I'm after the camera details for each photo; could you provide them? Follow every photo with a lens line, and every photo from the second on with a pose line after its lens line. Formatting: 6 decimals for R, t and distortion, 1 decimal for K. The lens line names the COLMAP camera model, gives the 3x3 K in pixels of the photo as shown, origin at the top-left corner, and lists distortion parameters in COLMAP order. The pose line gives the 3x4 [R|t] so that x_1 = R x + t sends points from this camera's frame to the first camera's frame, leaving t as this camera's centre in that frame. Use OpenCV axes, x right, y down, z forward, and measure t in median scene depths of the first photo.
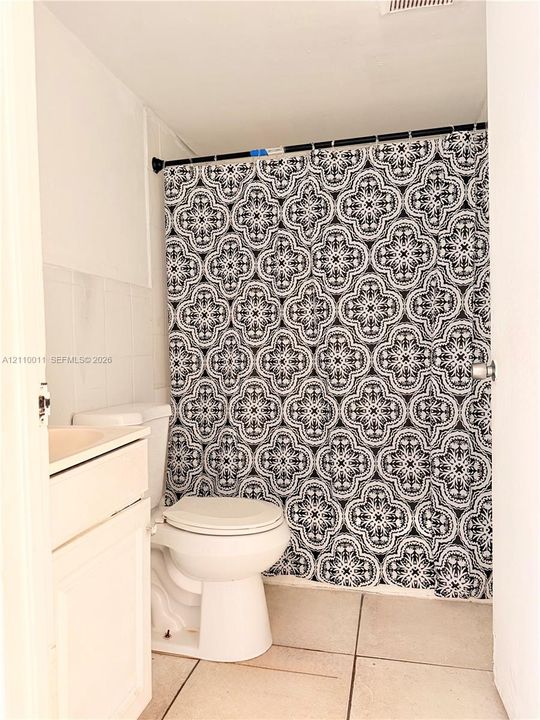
lens RADIAL K [[499.4, 0, 269.8], [0, 499.4, 370.8], [0, 0, 1]] dist [0.164966, -0.285591]
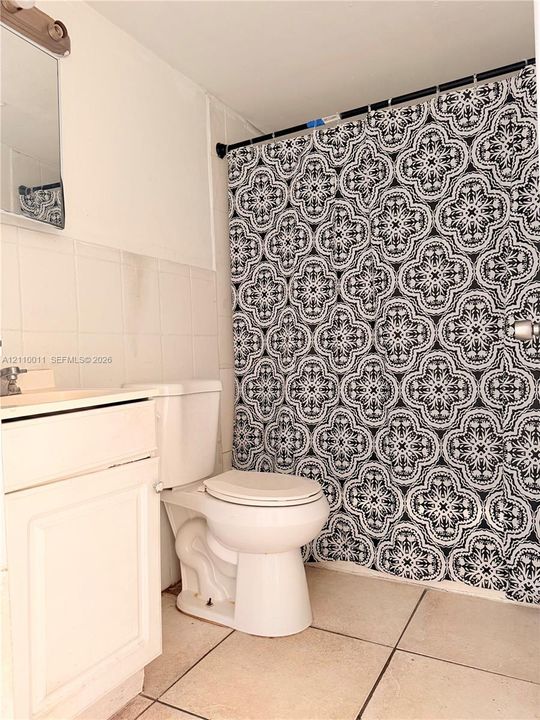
lens RADIAL K [[499.4, 0, 269.8], [0, 499.4, 370.8], [0, 0, 1]] dist [0.164966, -0.285591]
pose [[0.962586, -0.005150, -0.270929, 0.157862], [0.004818, 0.999987, -0.001890, 0.045528], [0.270935, 0.000514, 0.962598, 0.041660]]
